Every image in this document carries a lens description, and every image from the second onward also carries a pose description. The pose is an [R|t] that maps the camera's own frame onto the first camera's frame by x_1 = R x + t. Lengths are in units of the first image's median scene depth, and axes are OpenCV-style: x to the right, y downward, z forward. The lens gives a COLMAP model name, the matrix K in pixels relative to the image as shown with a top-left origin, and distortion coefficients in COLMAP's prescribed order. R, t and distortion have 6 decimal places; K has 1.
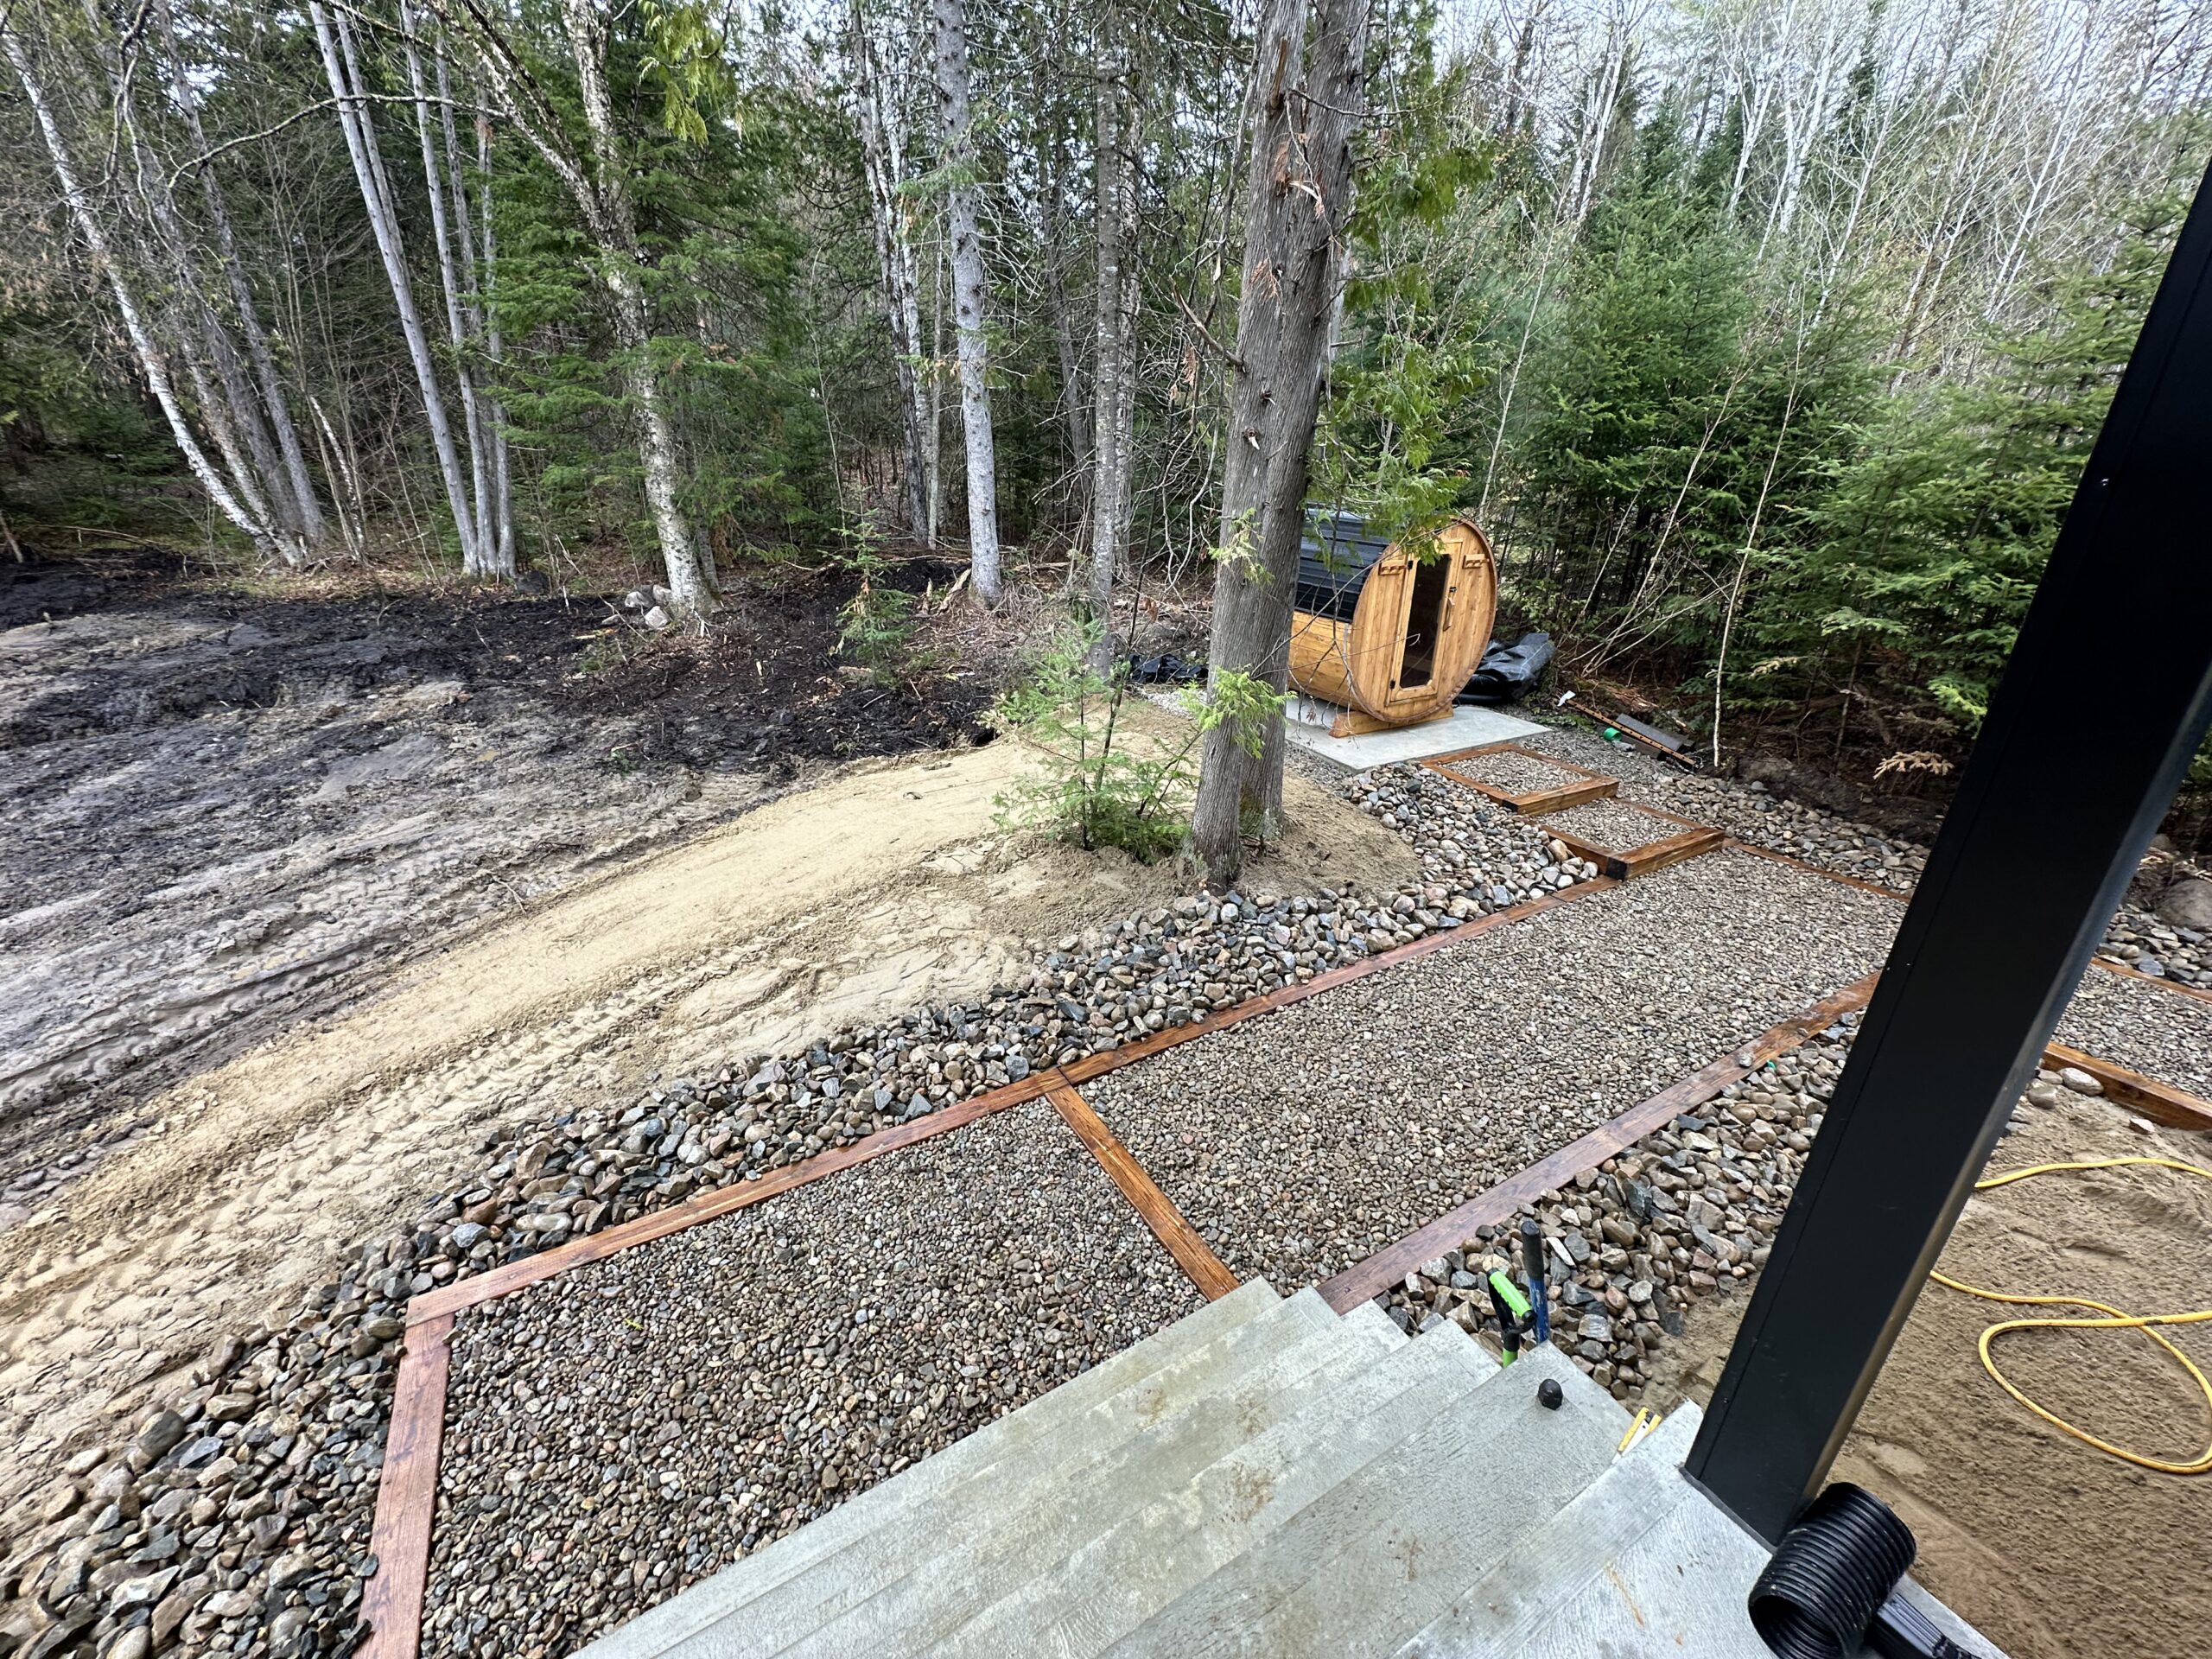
lens RADIAL K [[875.5, 0, 1106.0], [0, 875.5, 829.5], [0, 0, 1]] dist [-0.002910, 0.000276]
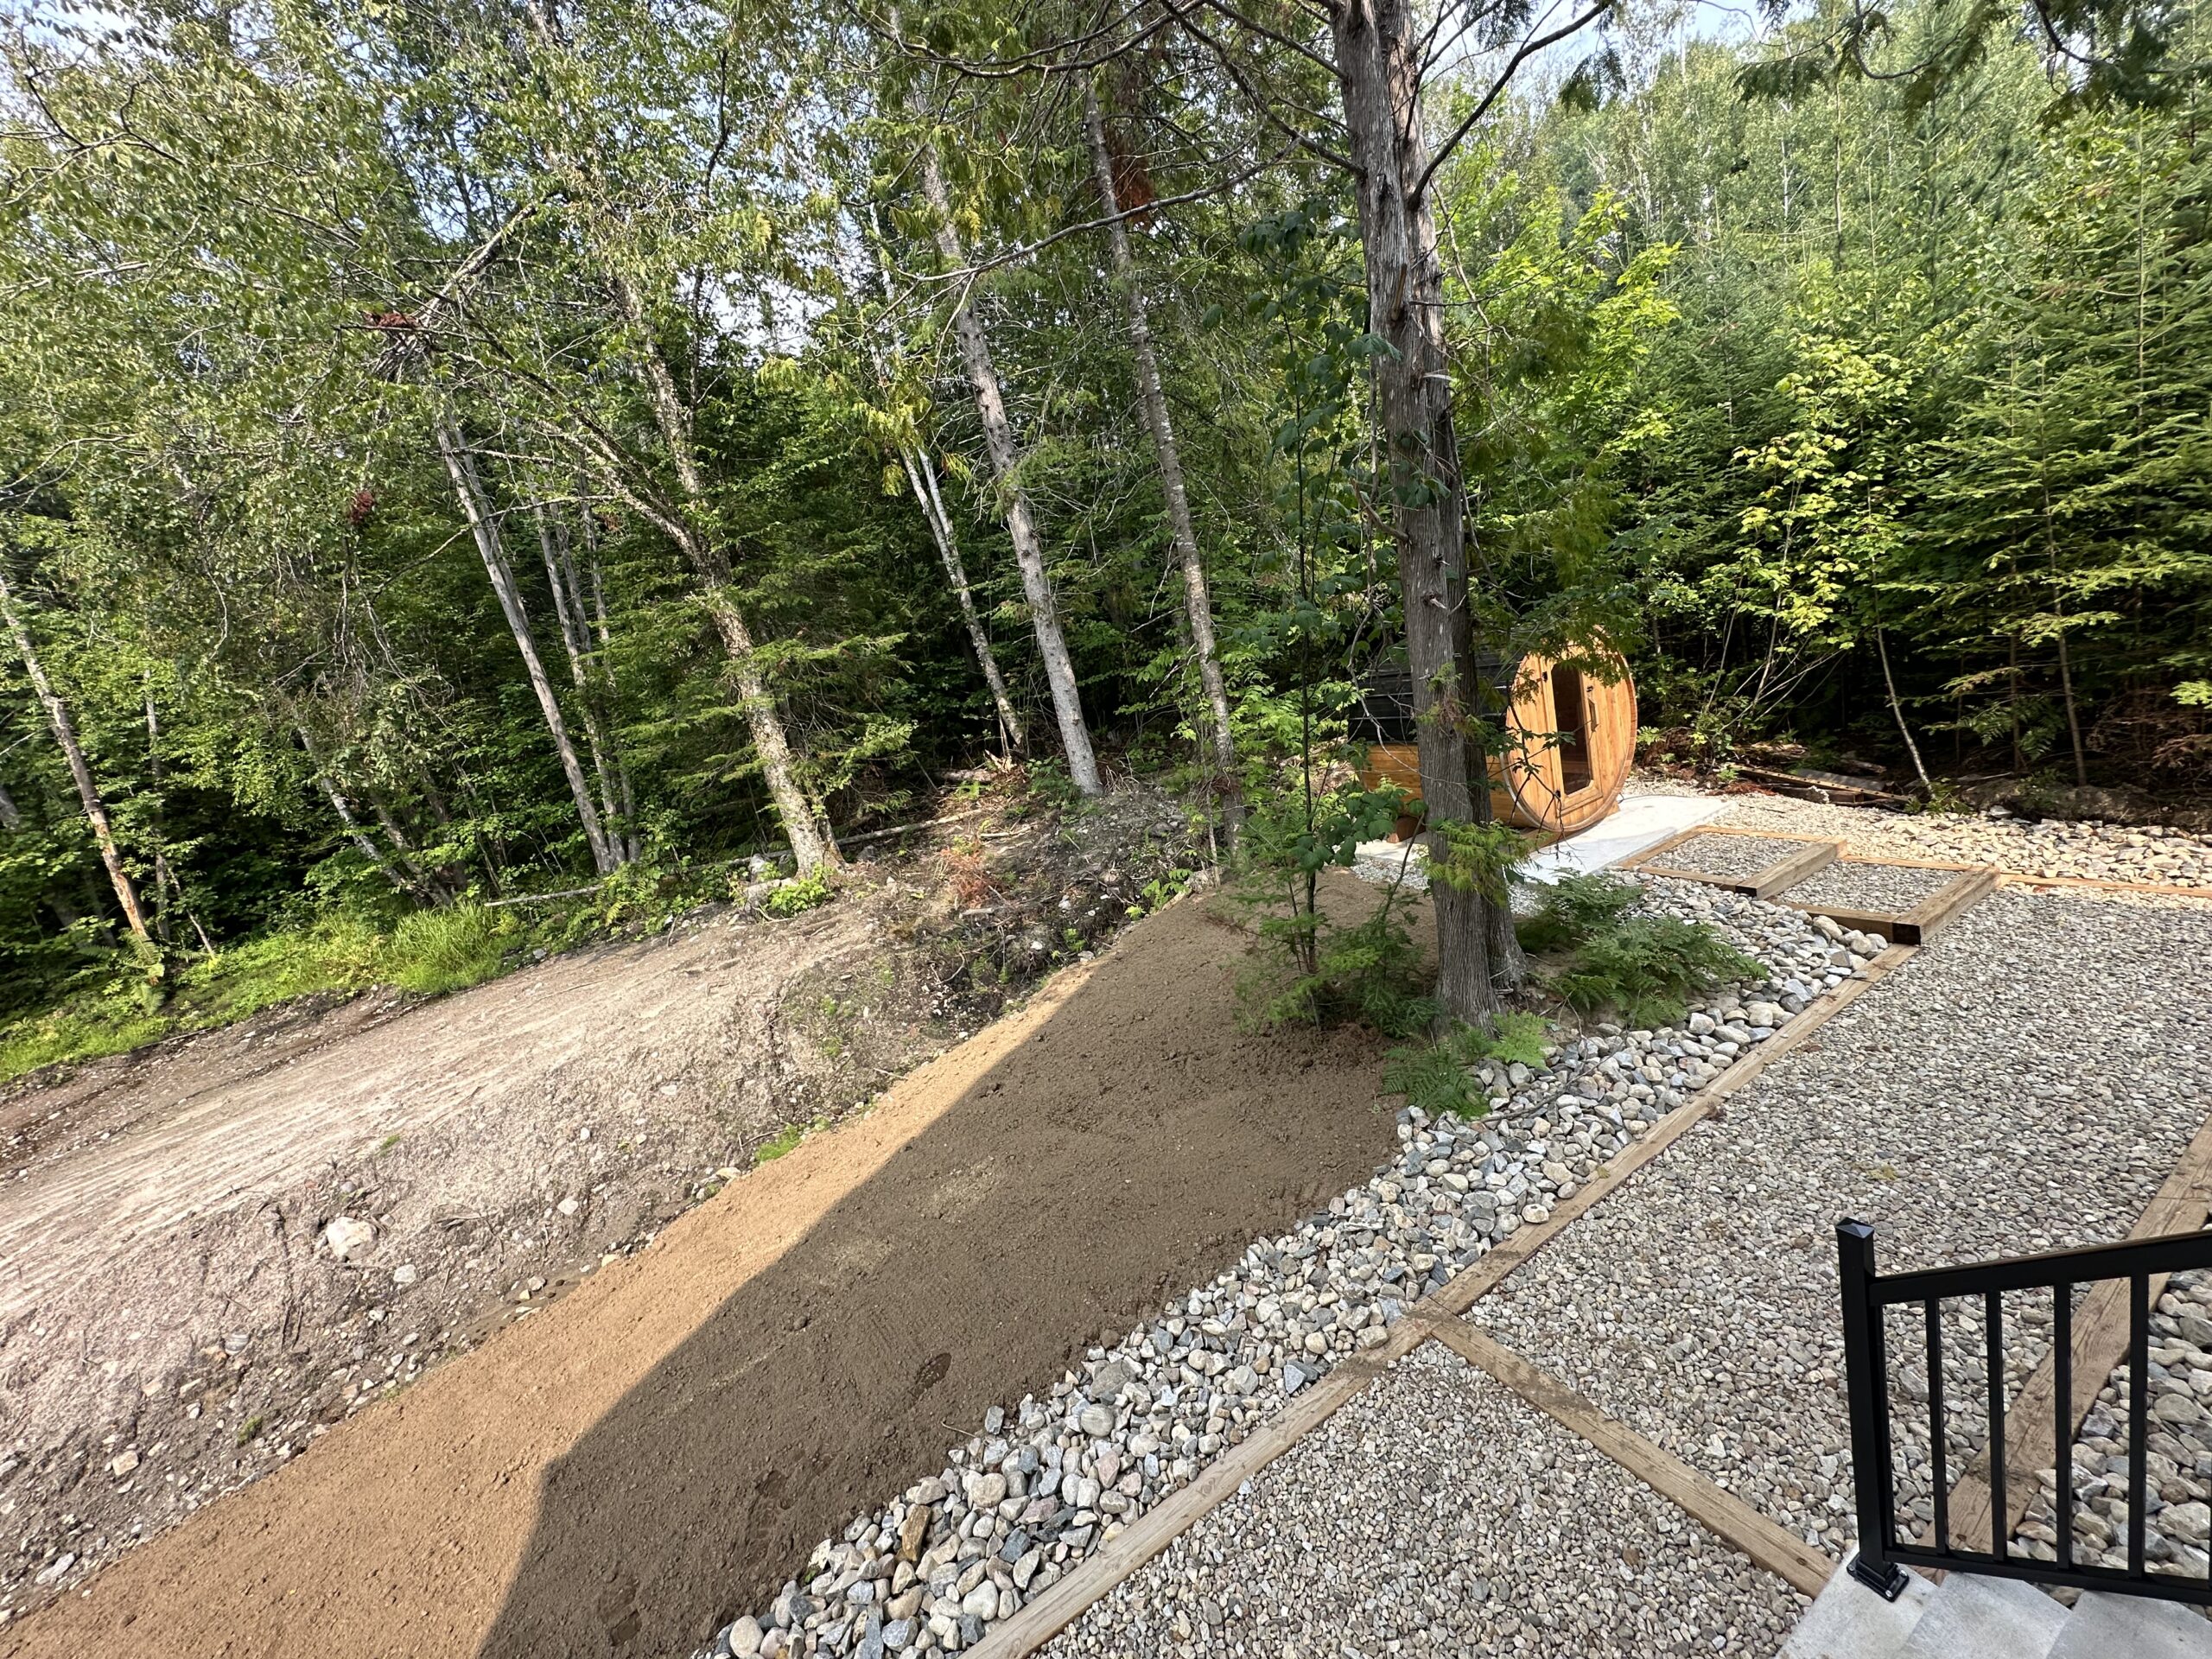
lens RADIAL K [[875.5, 0, 1106.0], [0, 875.5, 829.5], [0, 0, 1]] dist [-0.002910, 0.000276]
pose [[0.973535, -0.219567, -0.063399, -0.131170], [0.202597, 0.957531, -0.205158, -0.038700], [0.105753, 0.186884, 0.976673, 0.016065]]
